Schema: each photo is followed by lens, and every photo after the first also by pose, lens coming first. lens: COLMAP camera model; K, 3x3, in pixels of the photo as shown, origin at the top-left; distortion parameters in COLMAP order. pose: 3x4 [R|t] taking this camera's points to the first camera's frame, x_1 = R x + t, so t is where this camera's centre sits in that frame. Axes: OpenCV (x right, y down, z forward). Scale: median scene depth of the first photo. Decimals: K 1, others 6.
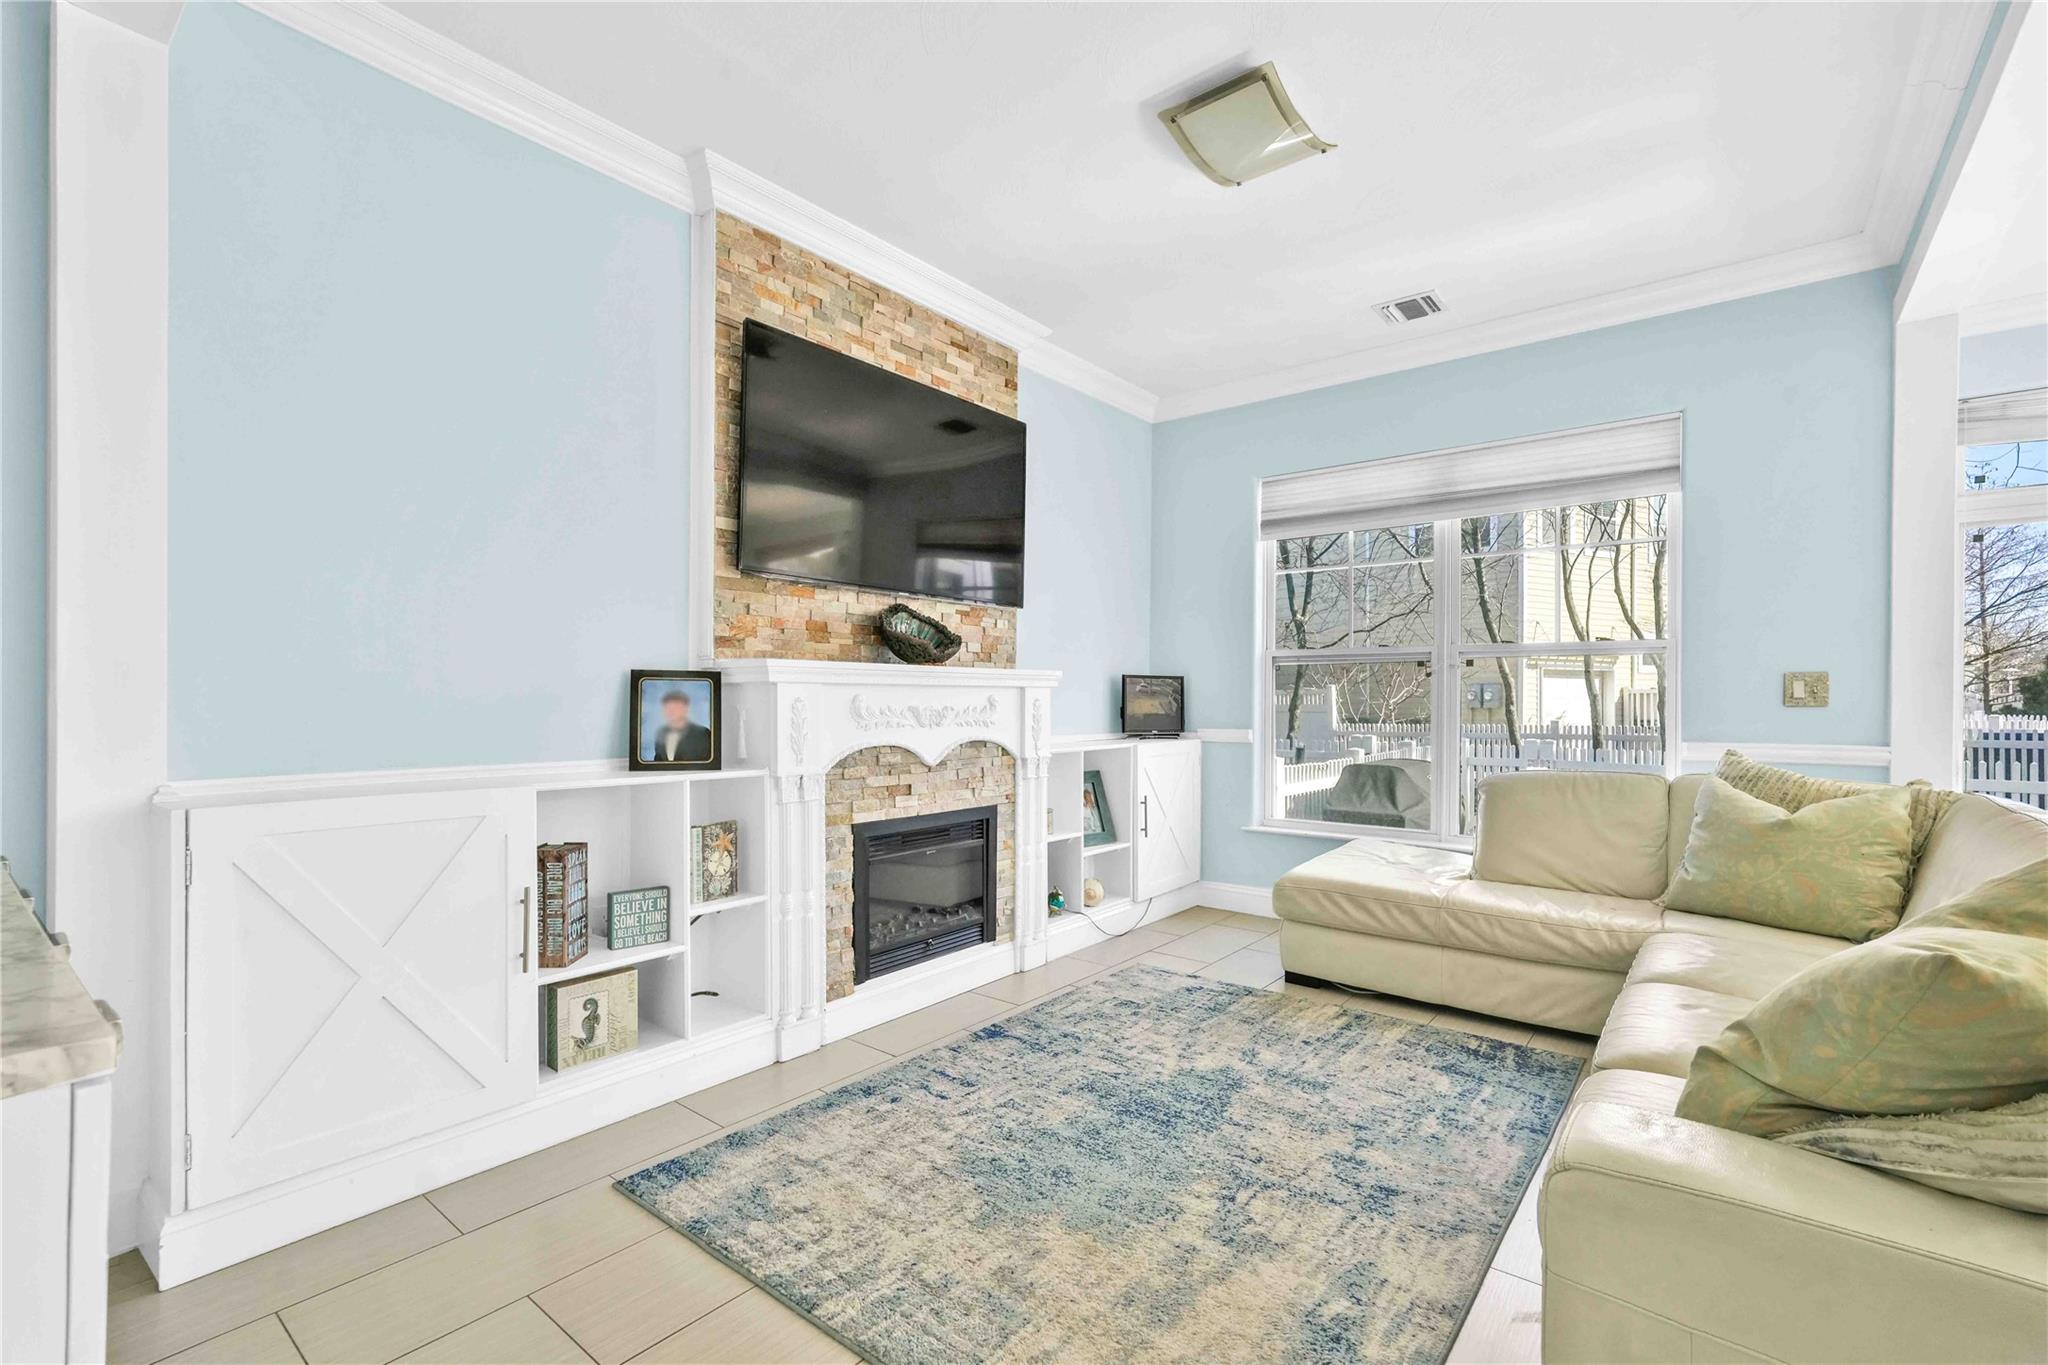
lens RADIAL K [[903.6, 0, 1024.7], [0, 903.6, 697.0], [0, 0, 1]] dist [-0.015957, 0.008523]
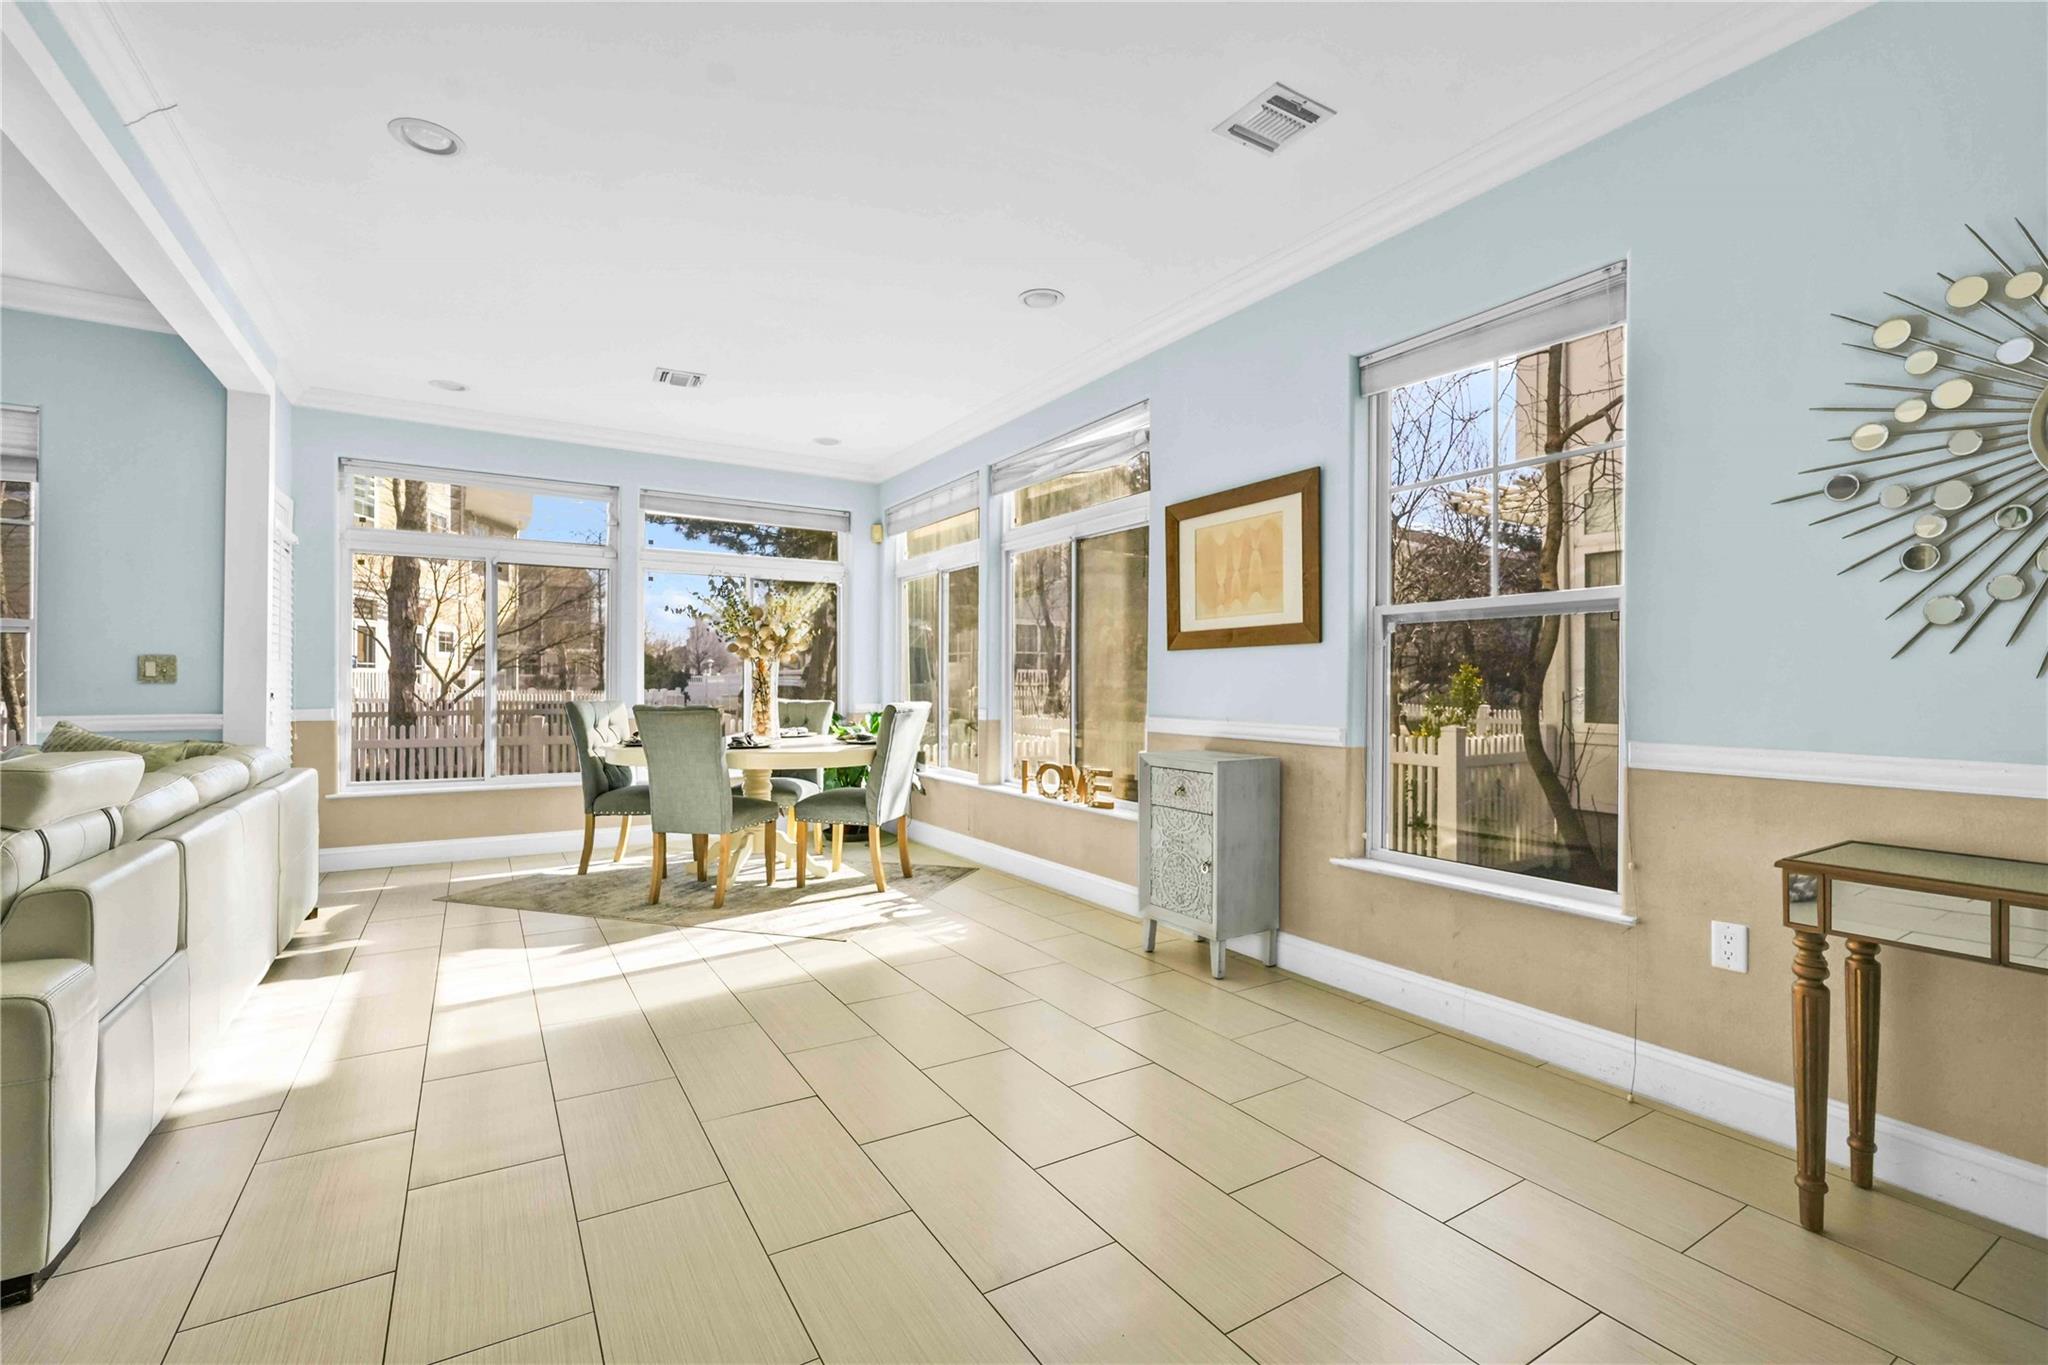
lens RADIAL K [[903.6, 0, 1025.3], [0, 903.6, 679.2], [0, 0, 1]] dist [-0.015957, 0.008523]
pose [[0.342480, 0.001663, 0.939524, 0.152864], [-0.006080, 0.999981, 0.000447, -0.002513], [-0.939505, -0.005865, 0.342484, -0.544981]]
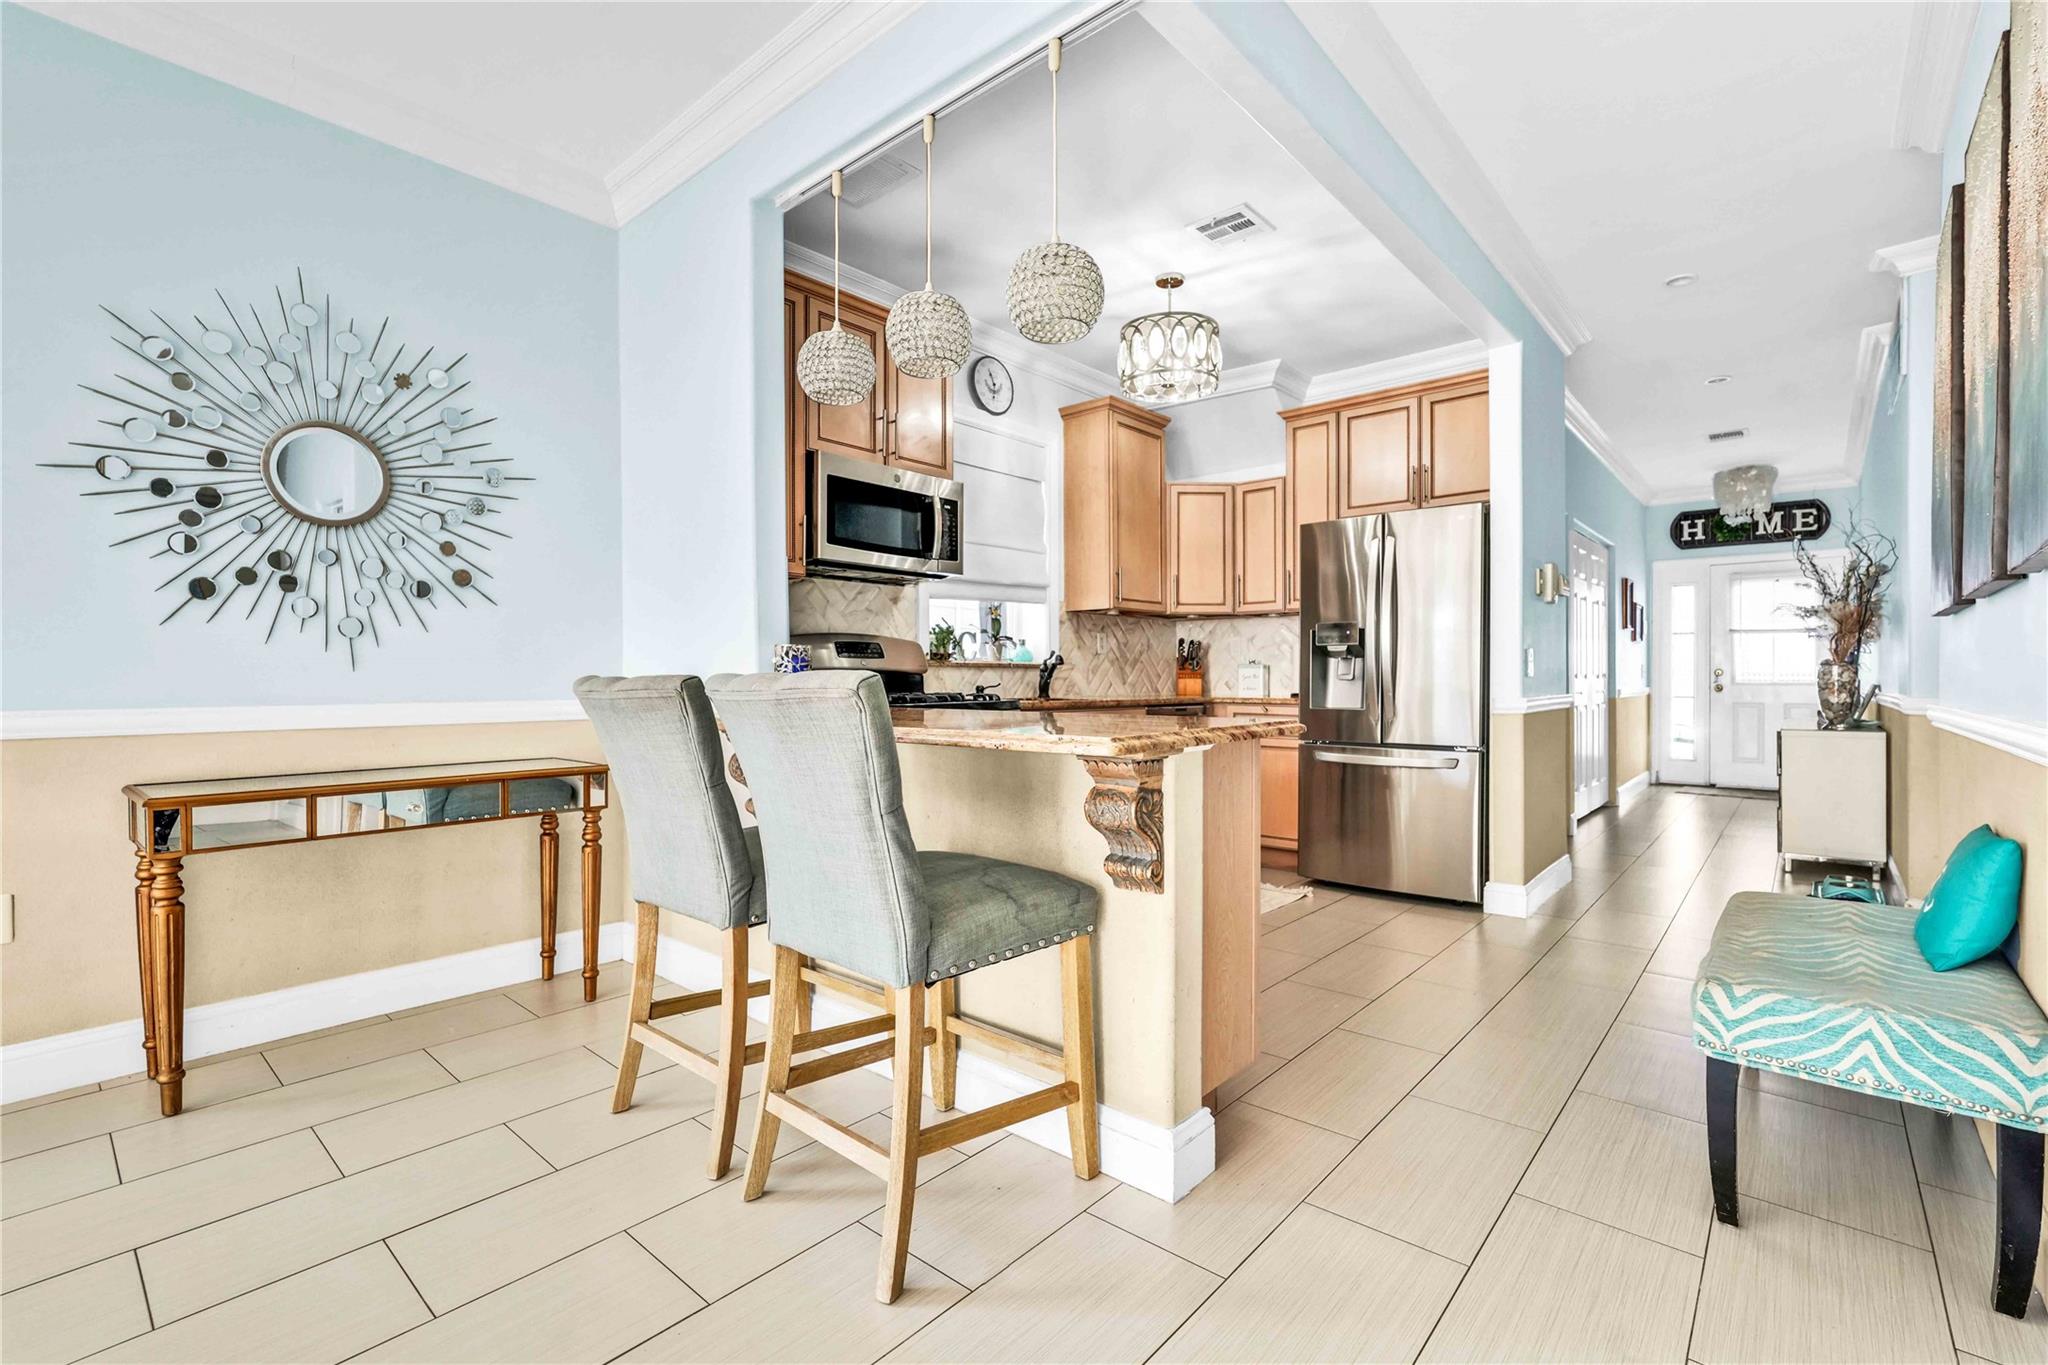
lens RADIAL K [[903.6, 0, 1019.9], [0, 903.6, 686.1], [0, 0, 1]] dist [-0.015957, 0.008523]
pose [[-0.998638, -0.003957, 0.052025, 0.206450], [-0.003623, 0.999972, 0.006497, 0.024082], [-0.052050, 0.006300, -0.998625, -0.180565]]
